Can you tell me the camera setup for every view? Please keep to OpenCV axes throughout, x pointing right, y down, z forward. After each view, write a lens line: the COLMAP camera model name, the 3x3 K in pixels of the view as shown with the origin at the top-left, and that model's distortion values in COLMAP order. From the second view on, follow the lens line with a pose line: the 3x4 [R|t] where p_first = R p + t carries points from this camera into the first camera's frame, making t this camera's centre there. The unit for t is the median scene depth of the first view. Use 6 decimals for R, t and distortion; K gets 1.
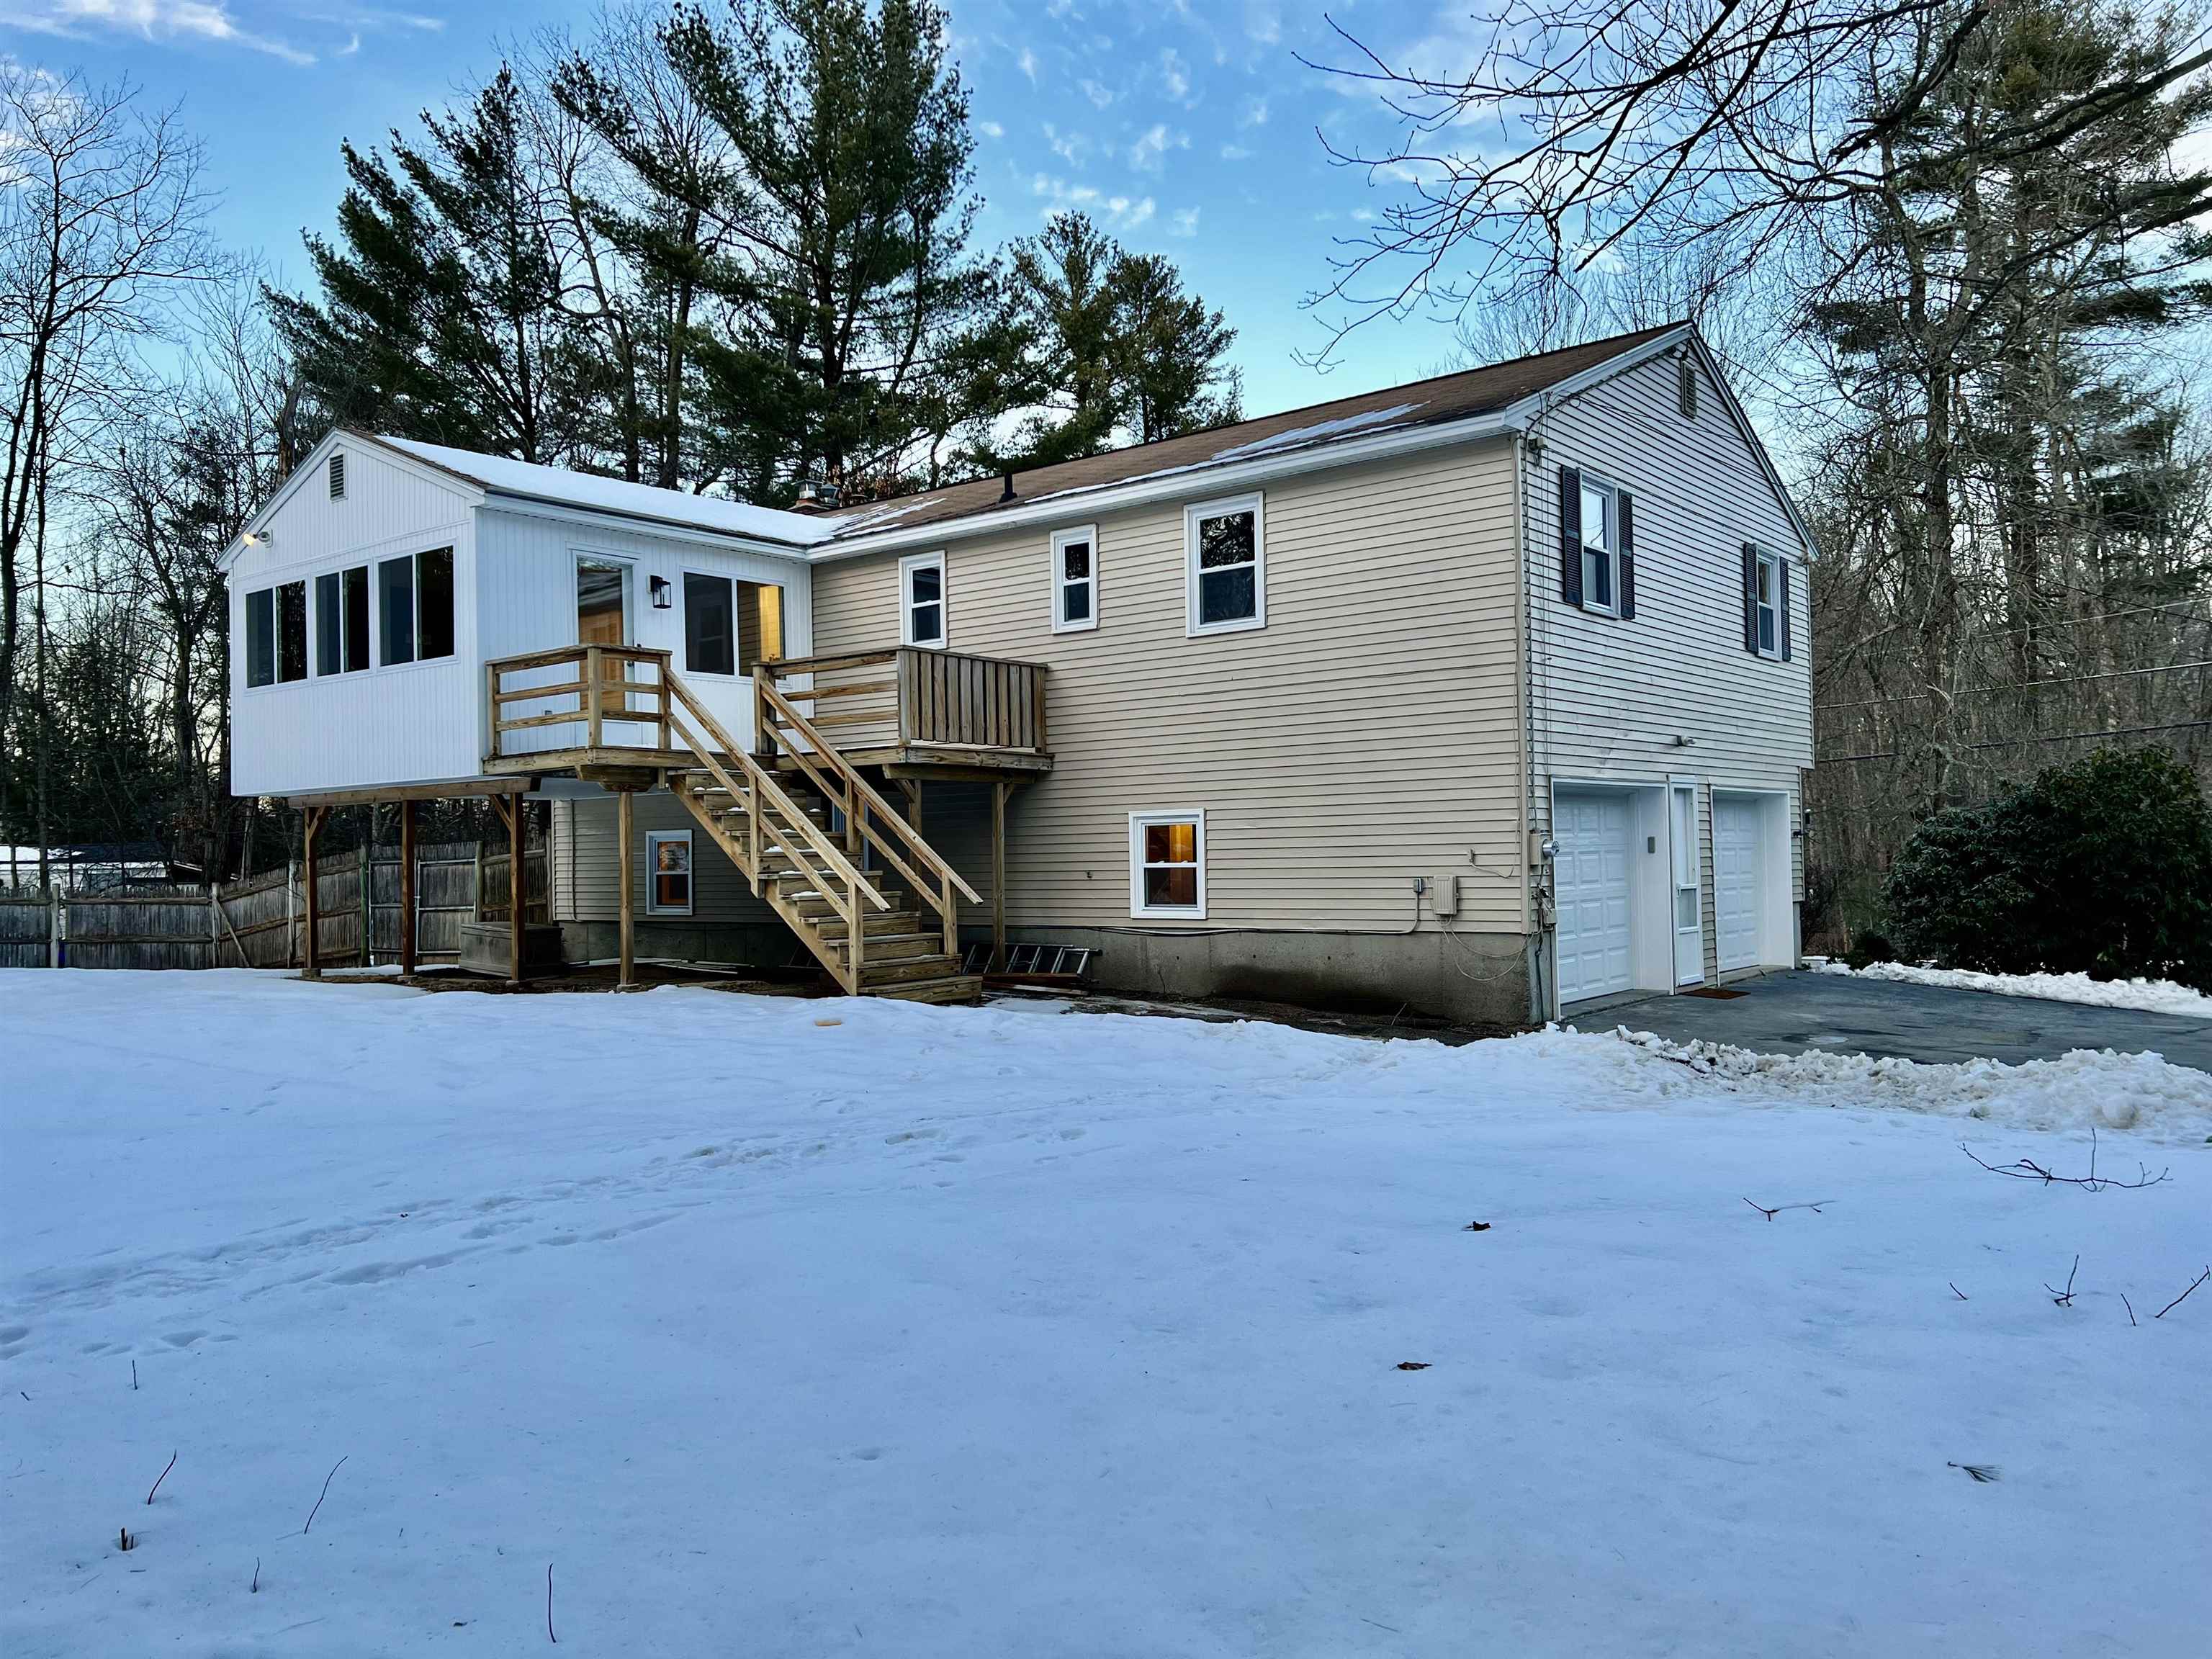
lens RADIAL K [[1662.3, 0, 1095.4], [0, 1662.3, 825.4], [0, 0, 1]] dist [0.044891, -0.030943]
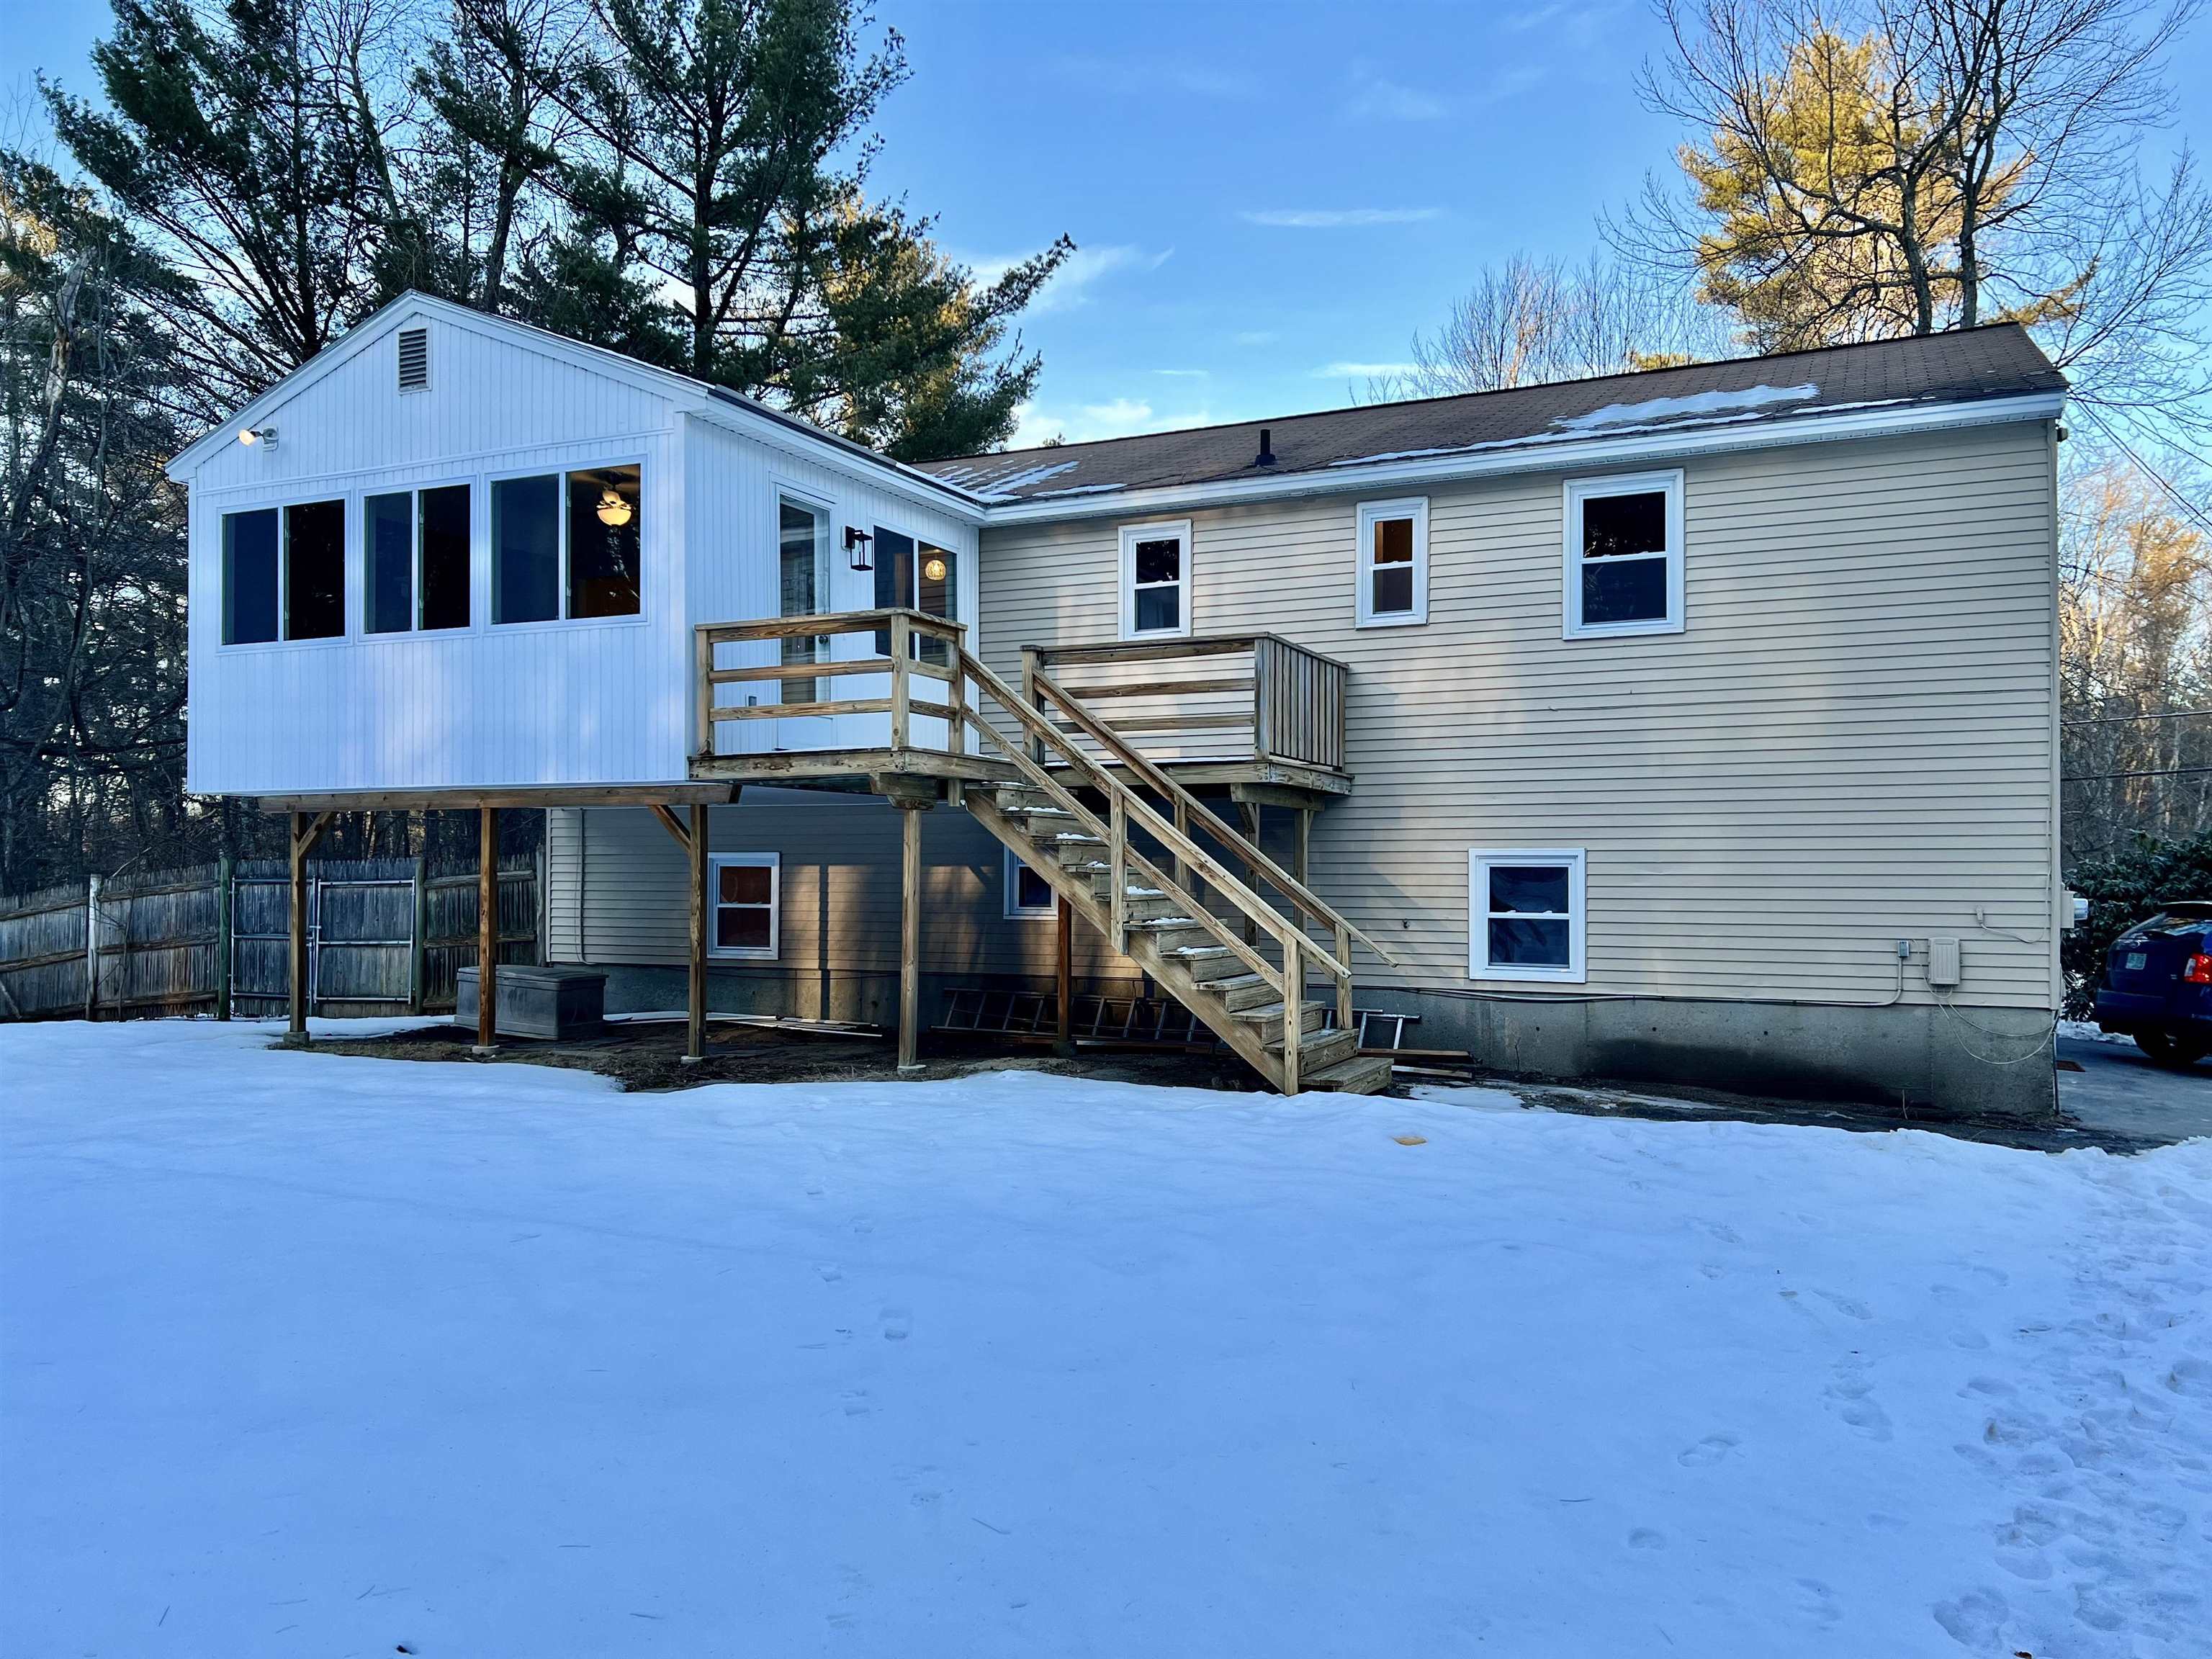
lens RADIAL K [[1662.3, 0, 1111.2], [0, 1662.3, 845.2], [0, 0, 1]] dist [0.044891, -0.030943]
pose [[0.972535, 0.022637, 0.231654, -0.342971], [-0.023412, 0.999726, 0.000594, -0.006383], [-0.231577, -0.006001, 0.972798, 0.239906]]
